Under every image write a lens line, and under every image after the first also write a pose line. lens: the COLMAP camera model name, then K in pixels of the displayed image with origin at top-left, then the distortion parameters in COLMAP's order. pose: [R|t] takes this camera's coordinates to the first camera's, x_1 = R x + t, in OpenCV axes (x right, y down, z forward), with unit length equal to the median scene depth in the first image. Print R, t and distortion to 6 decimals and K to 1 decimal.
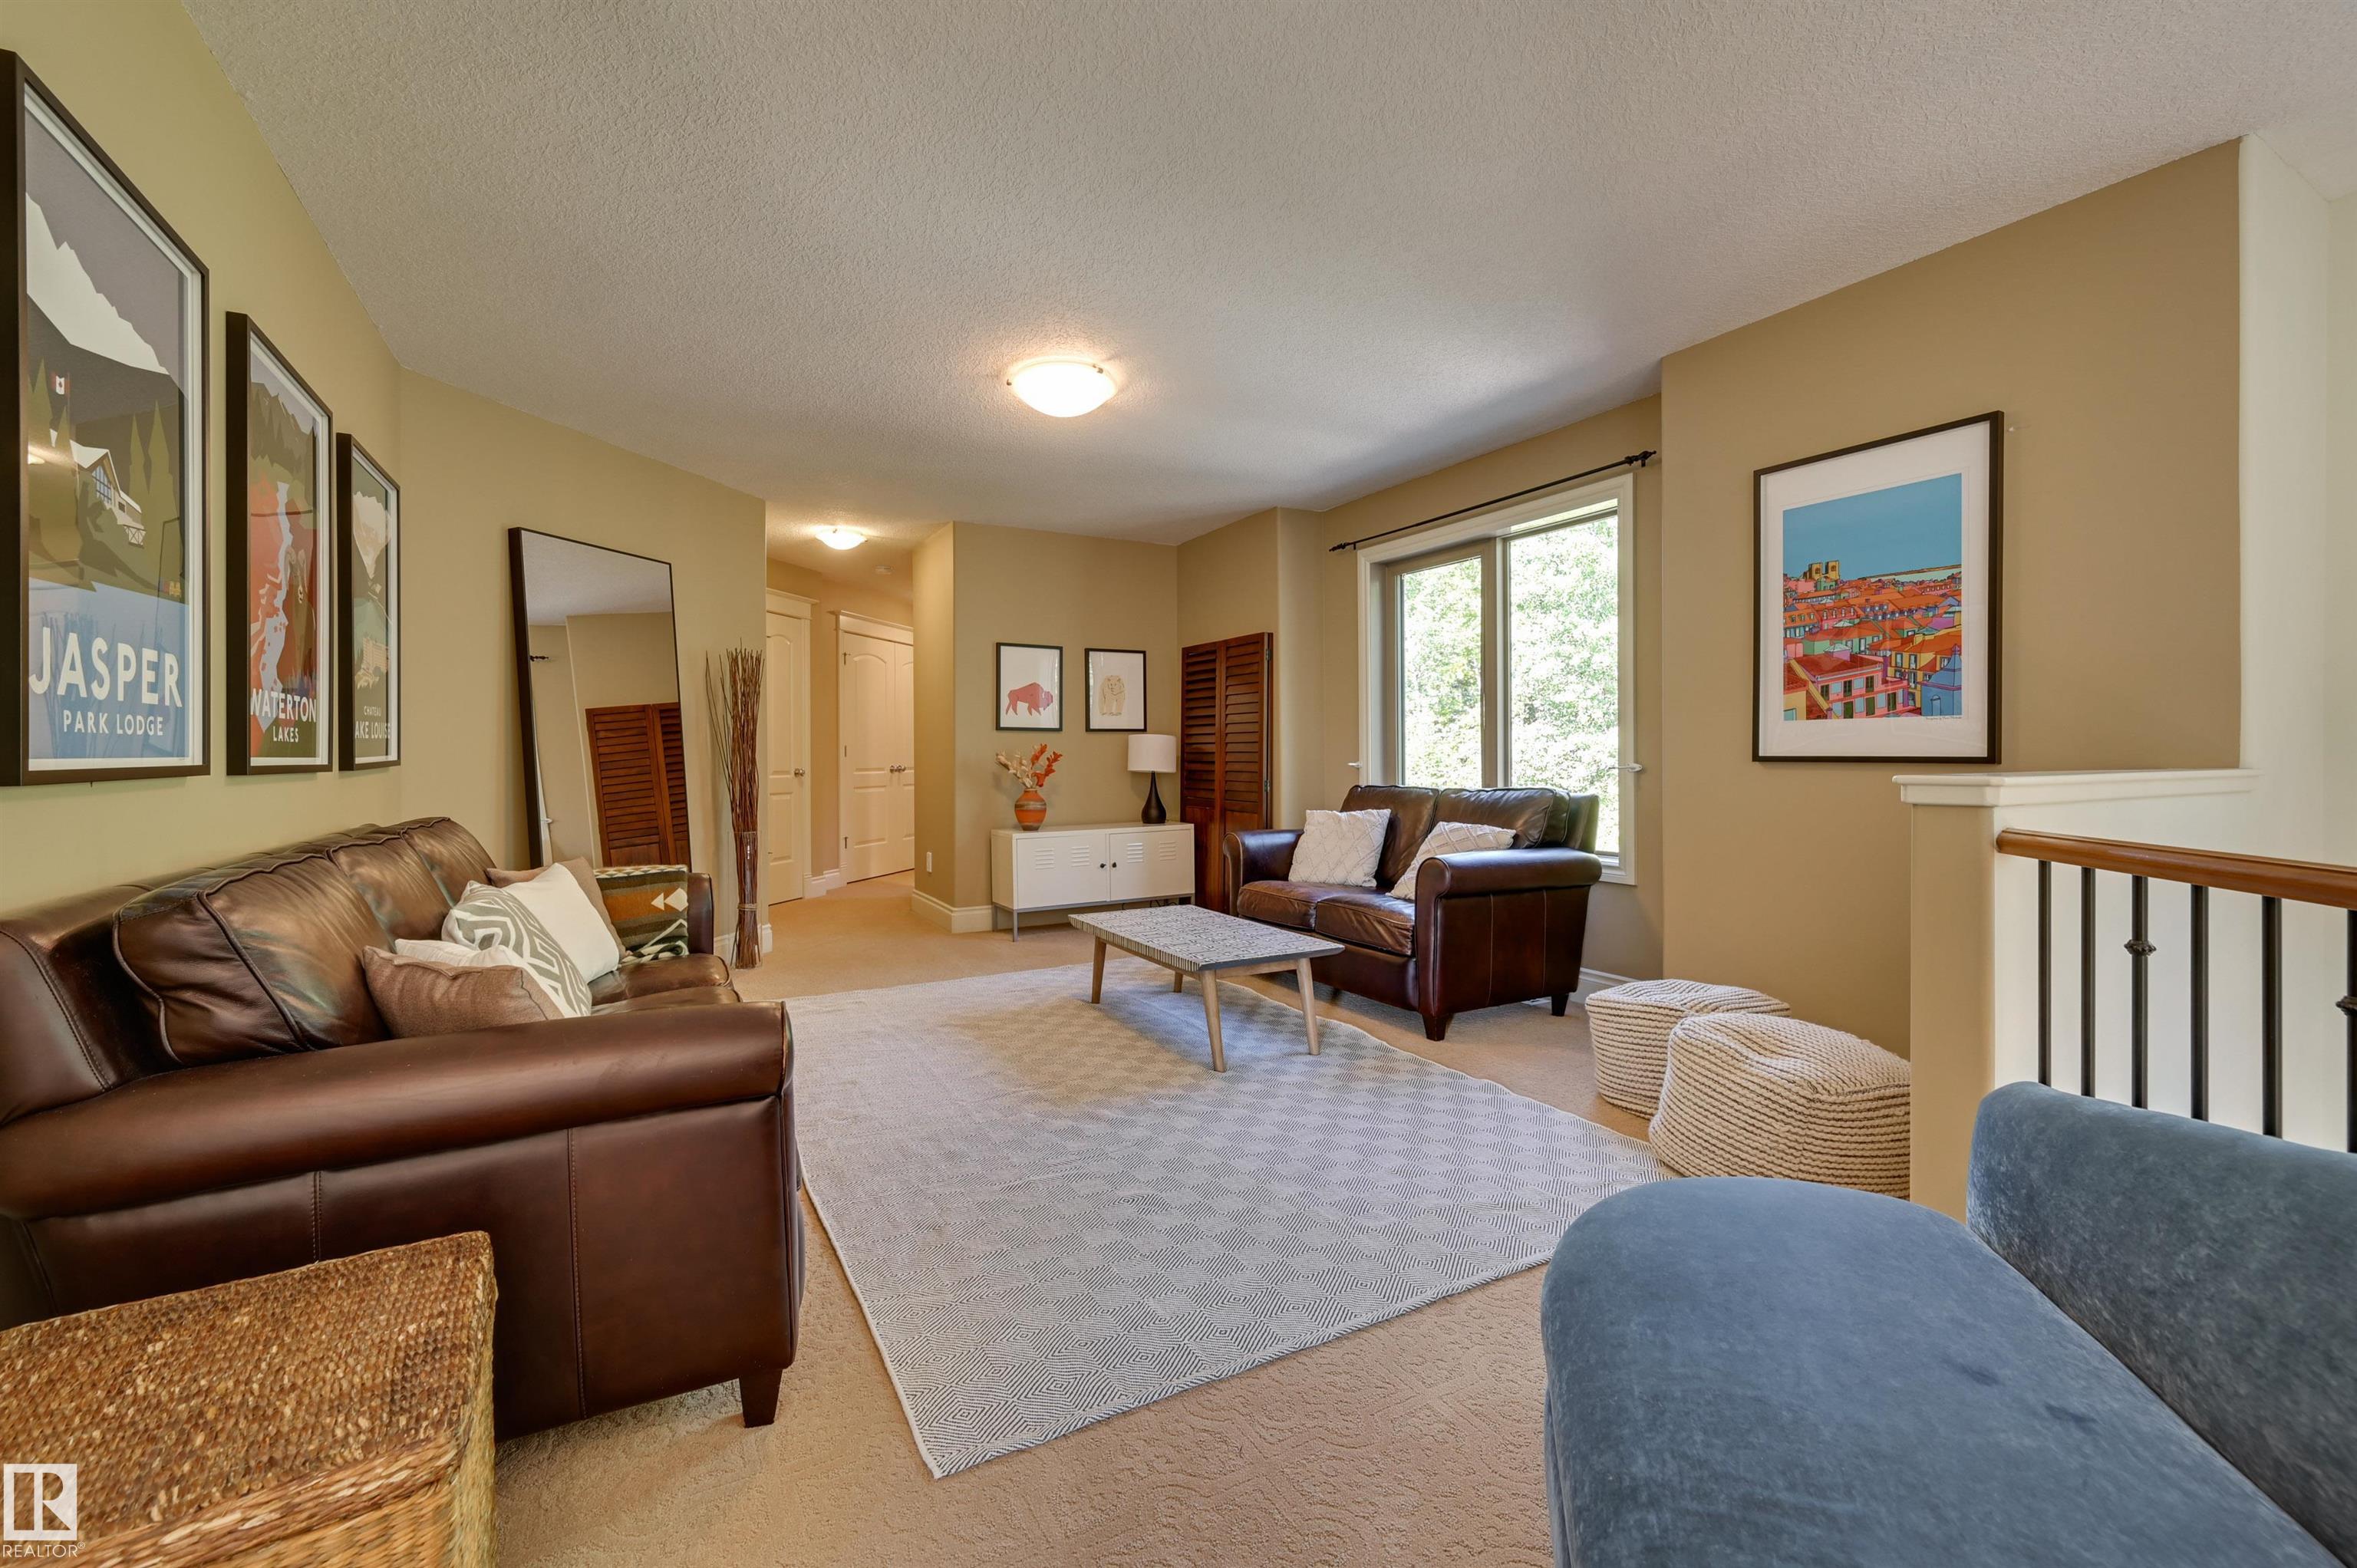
lens RADIAL K [[960.3, 0, 1172.9], [0, 960.3, 761.7], [0, 0, 1]] dist [0.000250, 0.000188]
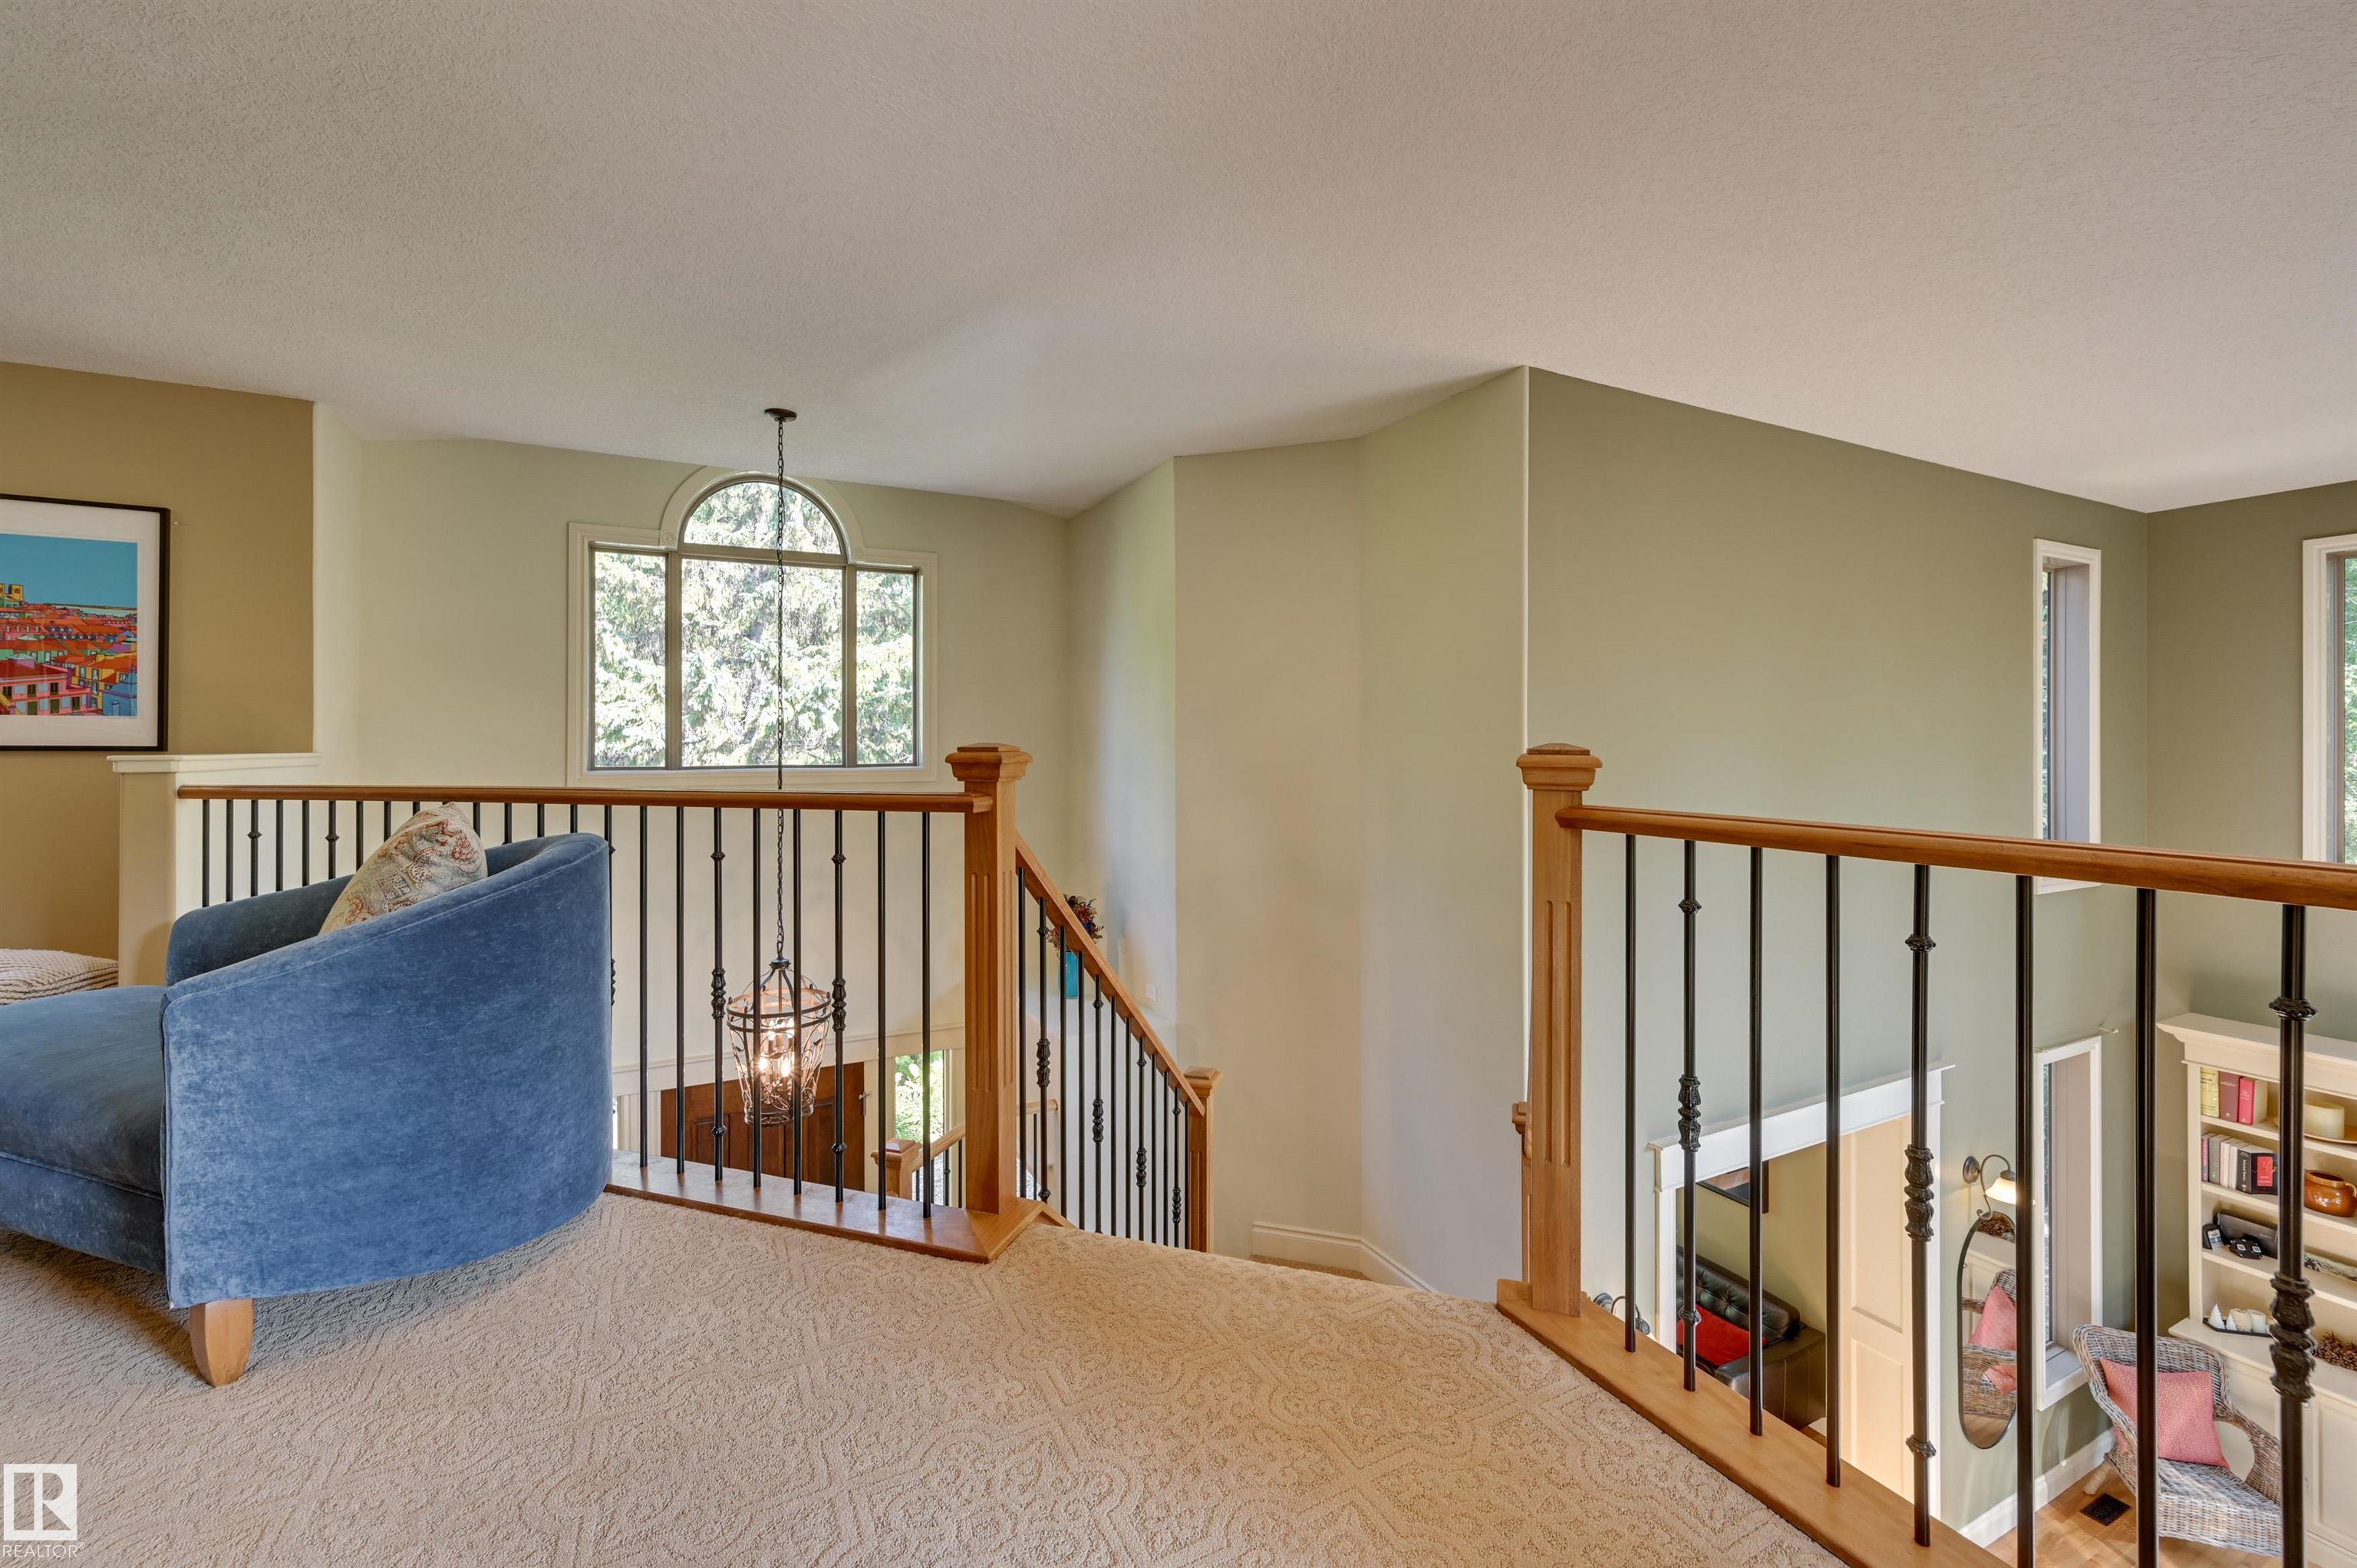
lens RADIAL K [[960.3, 0, 1172.9], [0, 960.3, 761.7], [0, 0, 1]] dist [0.000250, 0.000188]
pose [[0.035064, -0.002054, 0.999383, -0.515269], [0.000991, 0.999997, 0.002021, 0.014992], [-0.999385, 0.000919, 0.035066, -0.544678]]
